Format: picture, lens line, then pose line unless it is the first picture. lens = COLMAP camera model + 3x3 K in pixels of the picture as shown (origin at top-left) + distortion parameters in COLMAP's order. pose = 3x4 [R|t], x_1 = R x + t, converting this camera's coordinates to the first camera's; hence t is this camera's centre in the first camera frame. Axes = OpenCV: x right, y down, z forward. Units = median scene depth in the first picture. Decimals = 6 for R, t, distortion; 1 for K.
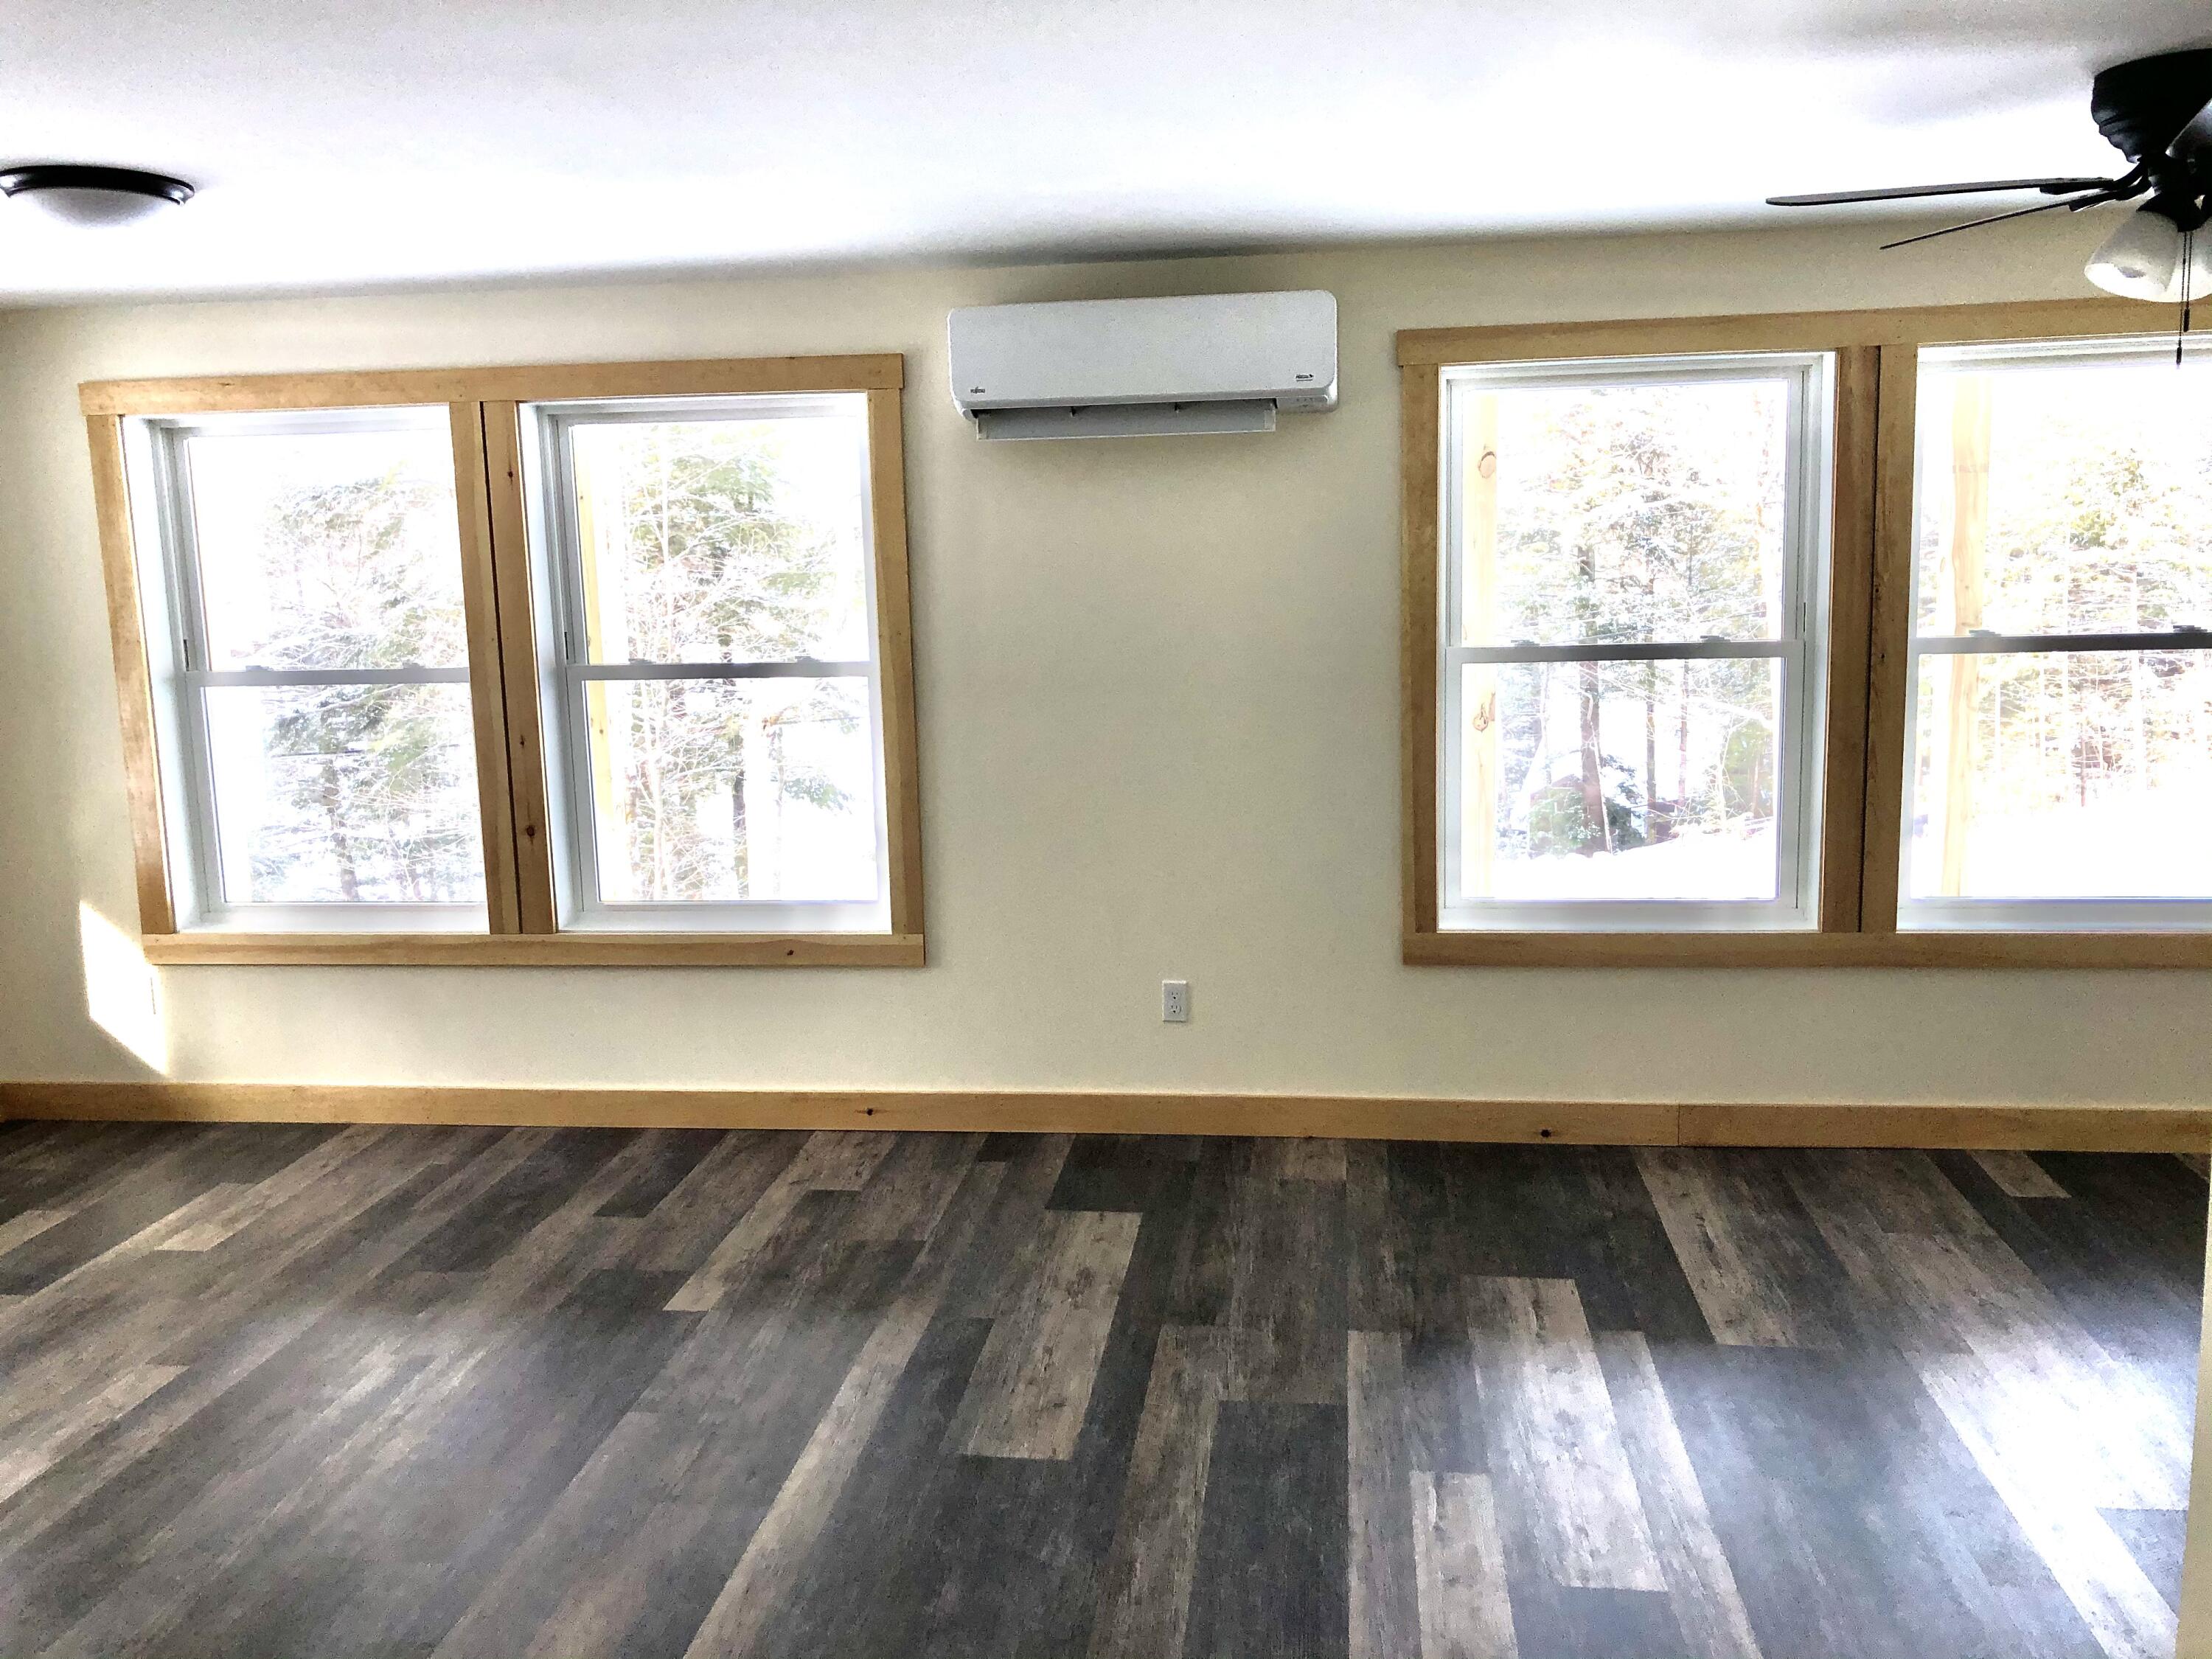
lens RADIAL K [[1805.8, 0, 1161.2], [0, 1805.8, 774.1], [0, 0, 1]] dist [0.023499, -0.009621]
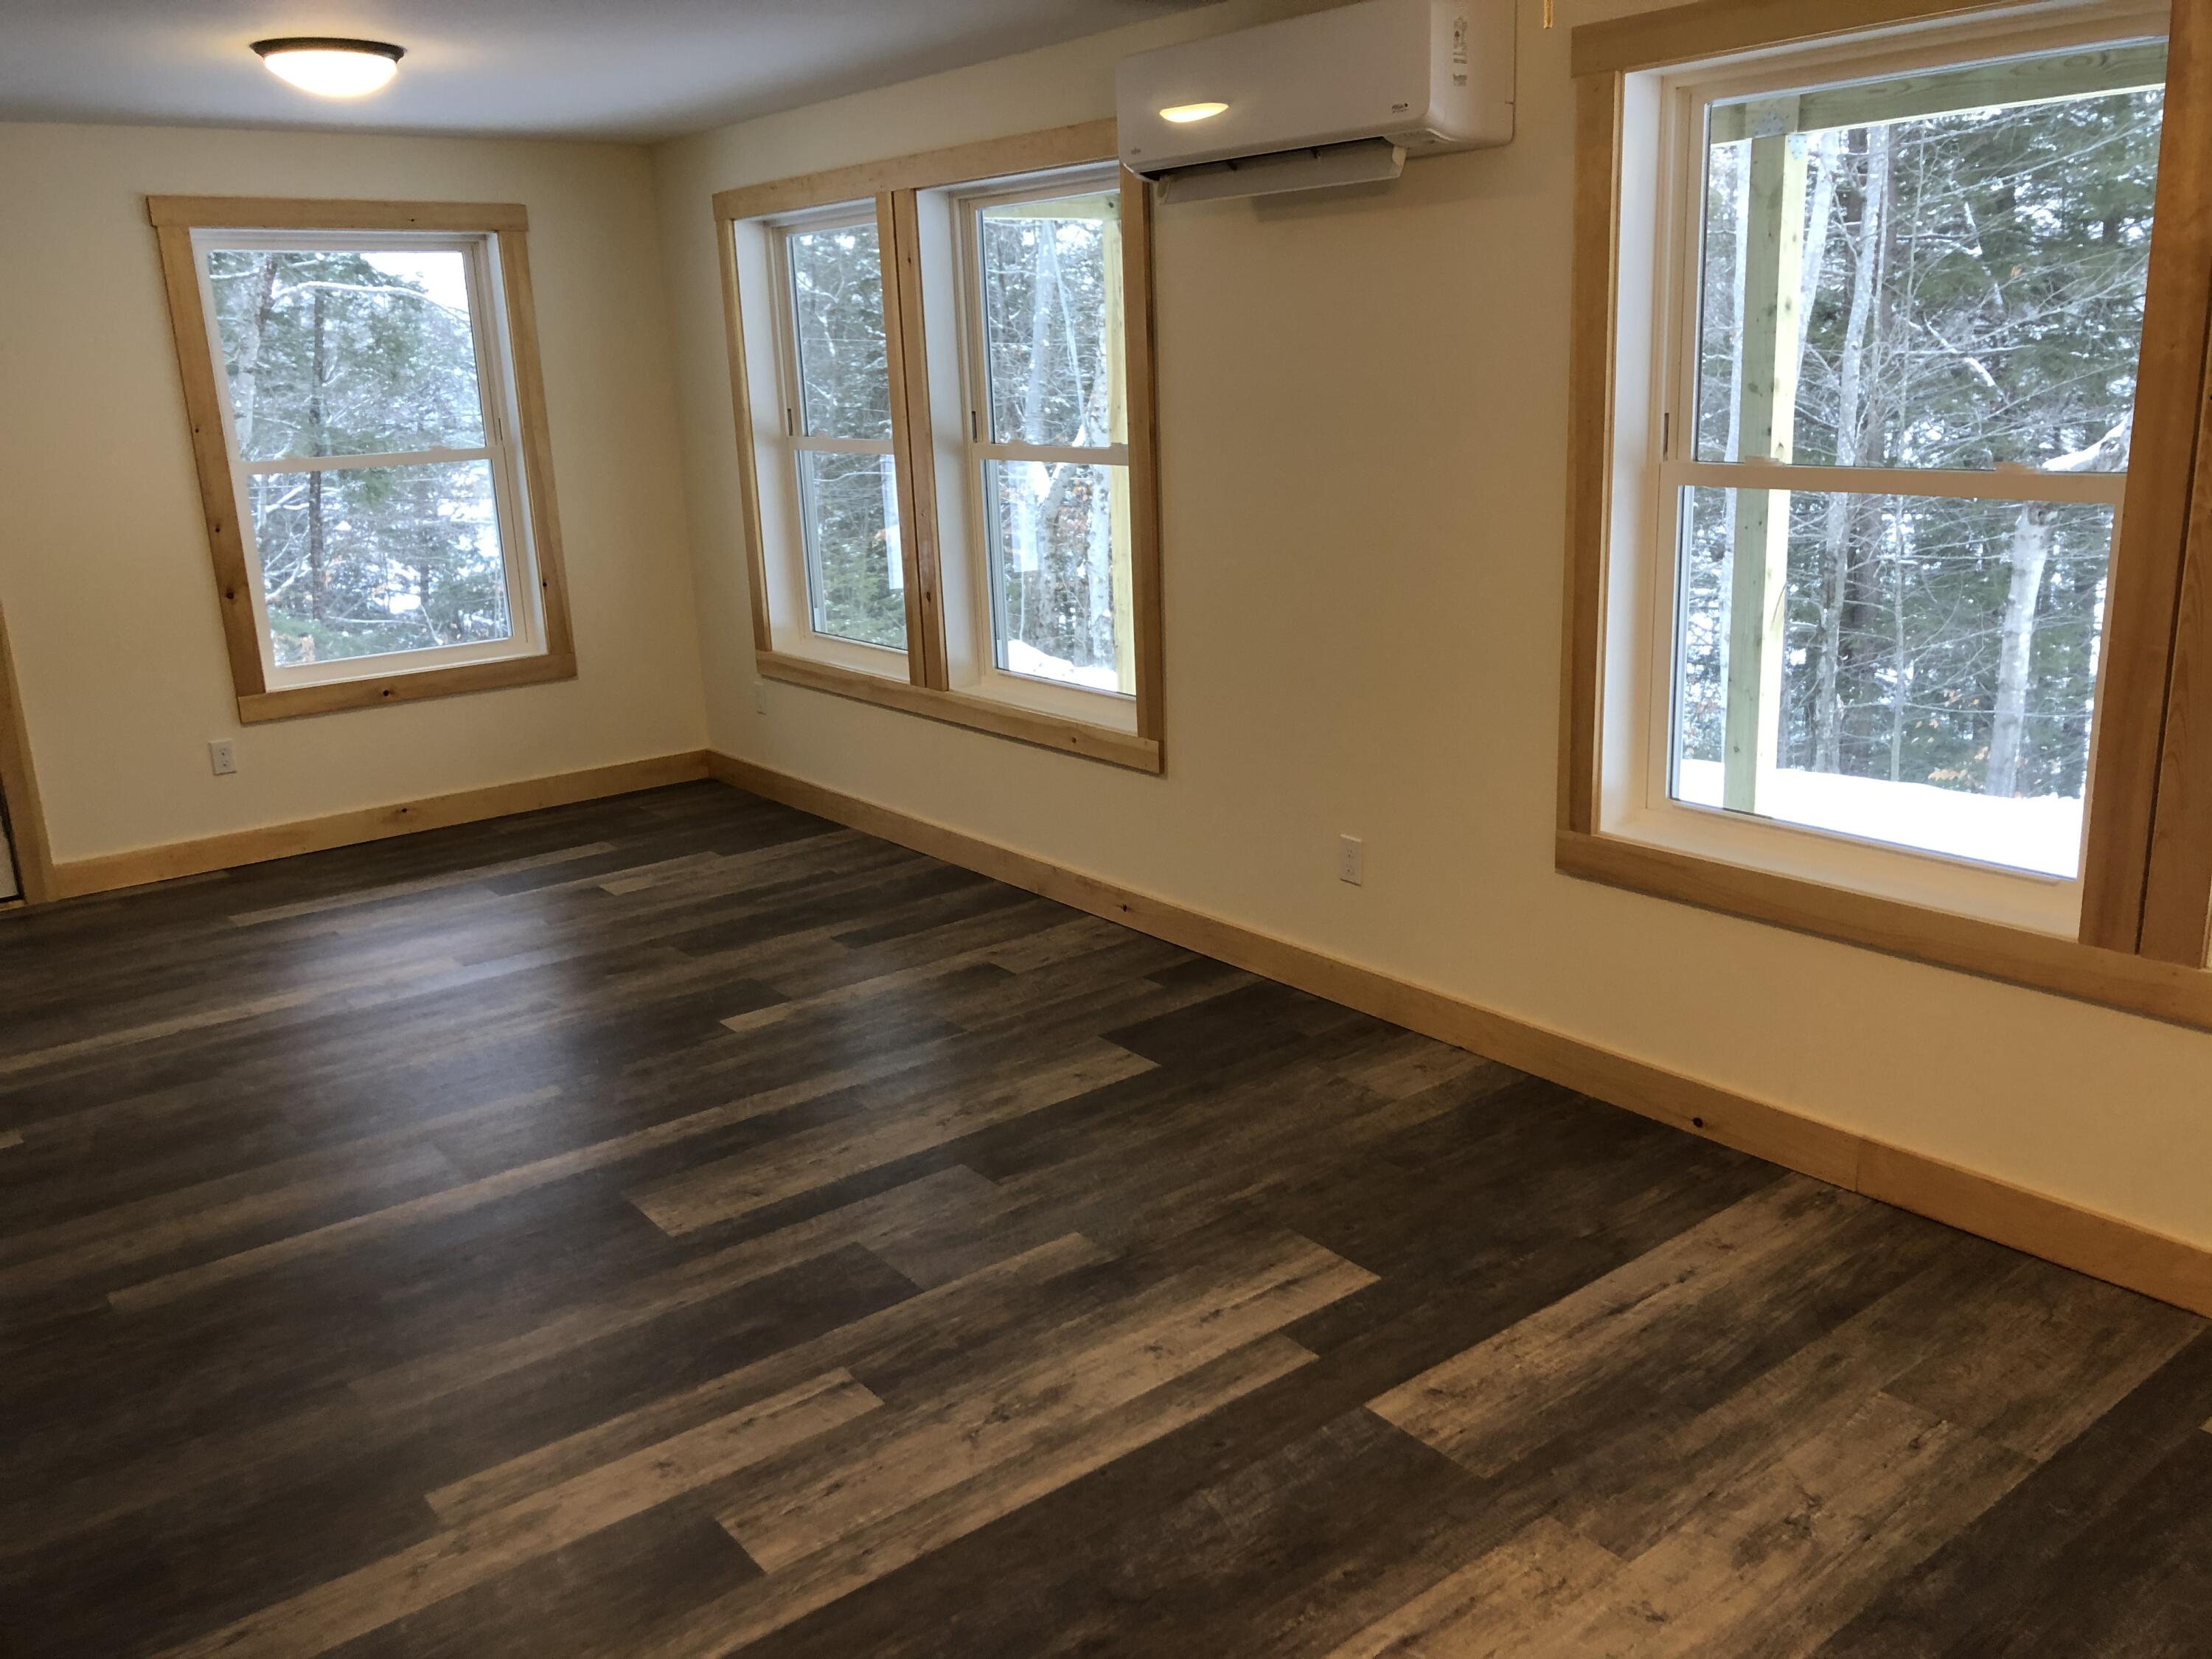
lens RADIAL K [[1805.8, 0, 1113.3], [0, 1805.8, 830.6], [0, 0, 1]] dist [0.023499, -0.009621]
pose [[0.701756, 0.181824, -0.688824, 0.590754], [-0.069109, 0.979697, 0.188198, -0.050162], [0.709057, -0.084465, 0.700074, 0.336999]]
